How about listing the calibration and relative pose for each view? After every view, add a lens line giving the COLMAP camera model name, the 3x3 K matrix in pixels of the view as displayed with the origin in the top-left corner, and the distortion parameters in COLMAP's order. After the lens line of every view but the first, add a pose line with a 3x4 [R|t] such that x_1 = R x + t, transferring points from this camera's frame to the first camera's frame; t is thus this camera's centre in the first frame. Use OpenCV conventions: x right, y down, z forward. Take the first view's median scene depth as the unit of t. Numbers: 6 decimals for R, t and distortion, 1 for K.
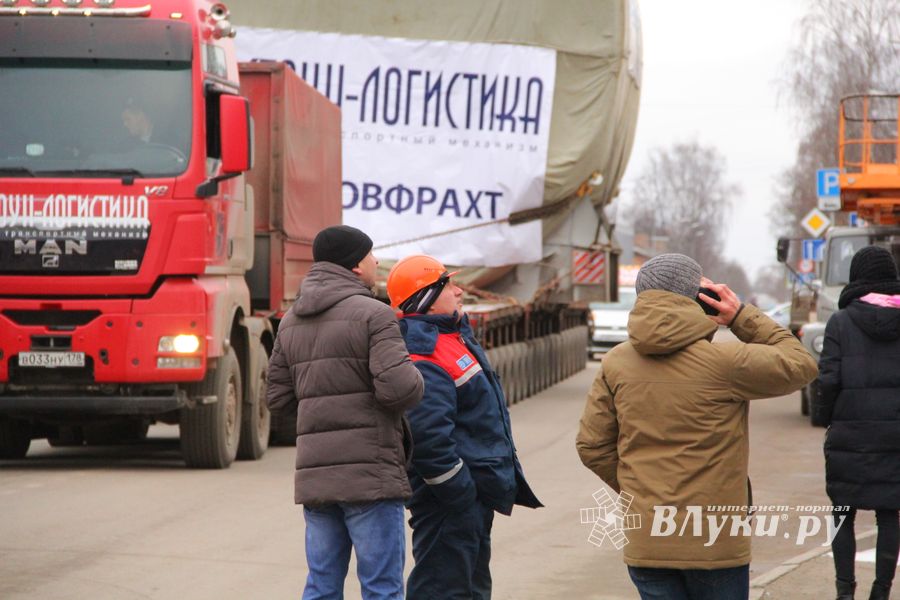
lens RADIAL K [[4052.1, 0, 450.0], [0, 4052.1, 300.0], [0, 0, 1]] dist [0.906404, 4.017445]
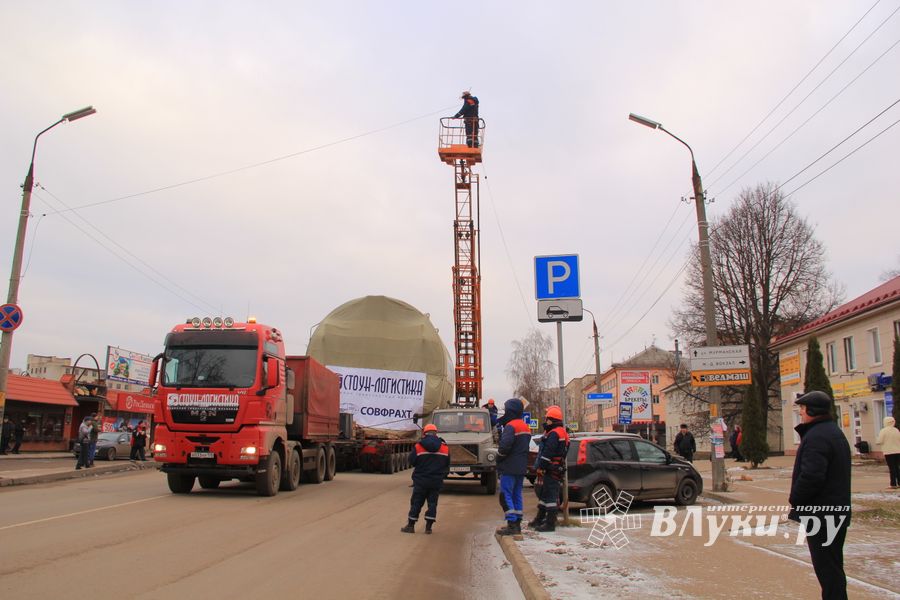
lens RADIAL K [[755.2, 0, 450.5], [0, 755.2, 322.2], [0, 0, 1]] dist [-0.173344, 0.138761]
pose [[0.999717, 0.006406, 0.022921, 0.053410], [-0.002706, 0.987448, -0.157922, 0.004387], [-0.023645, 0.157815, 0.987186, 0.495169]]
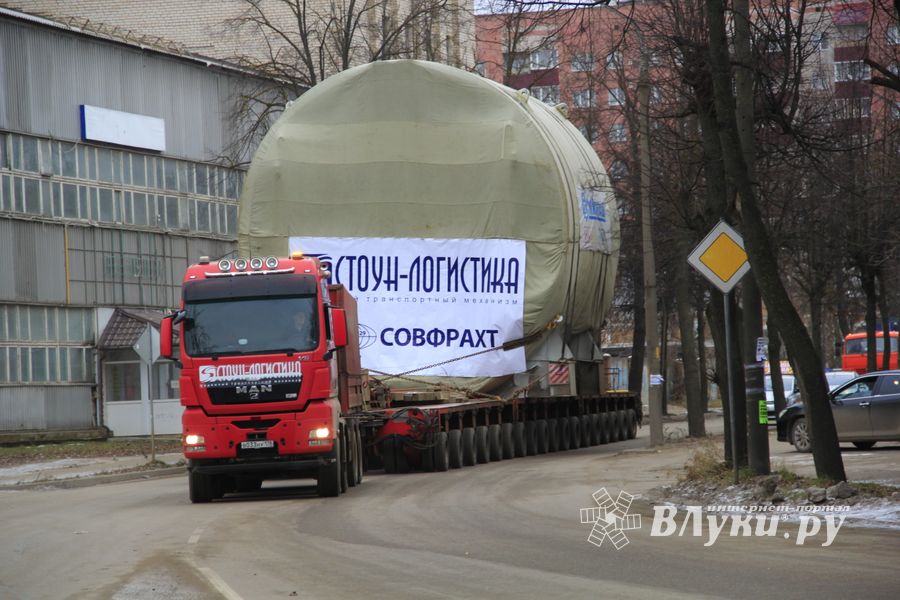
lens RADIAL K [[3926.2, 0, 450.0], [0, 3926.2, 300.0], [0, 0, 1]] dist [1.154661, 0.011892]
pose [[0.998333, -0.055013, -0.017473, 0.035421], [0.054628, 0.998269, -0.021804, -0.009013], [0.018642, 0.020813, 0.999610, -0.937354]]
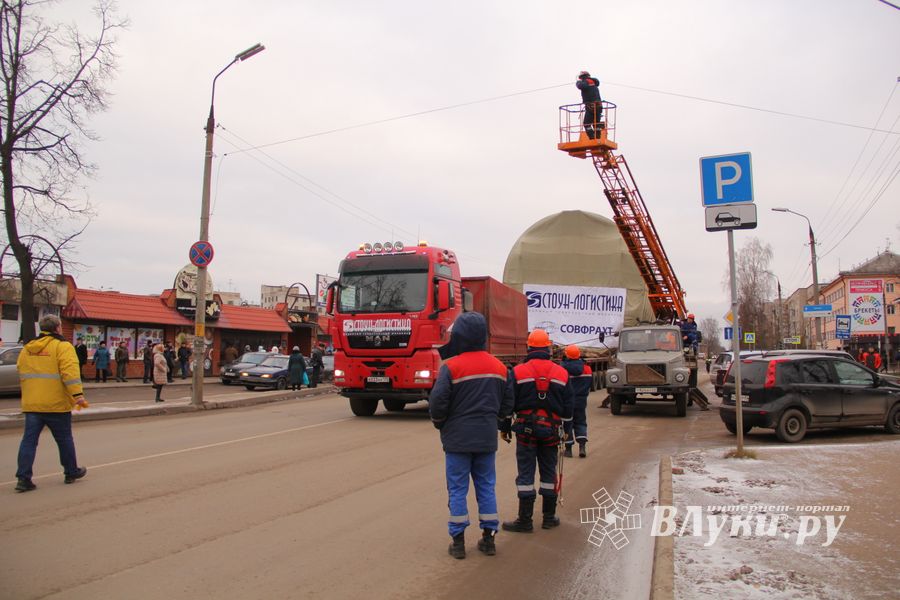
lens RADIAL K [[755.2, 0, 450.5], [0, 755.2, 322.2], [0, 0, 1]] dist [-0.173344, 0.138761]
pose [[0.965213, -0.017705, -0.260864, 0.079654], [0.005260, 0.998818, -0.048328, 0.000849], [0.261411, 0.045274, 0.964165, 0.518635]]
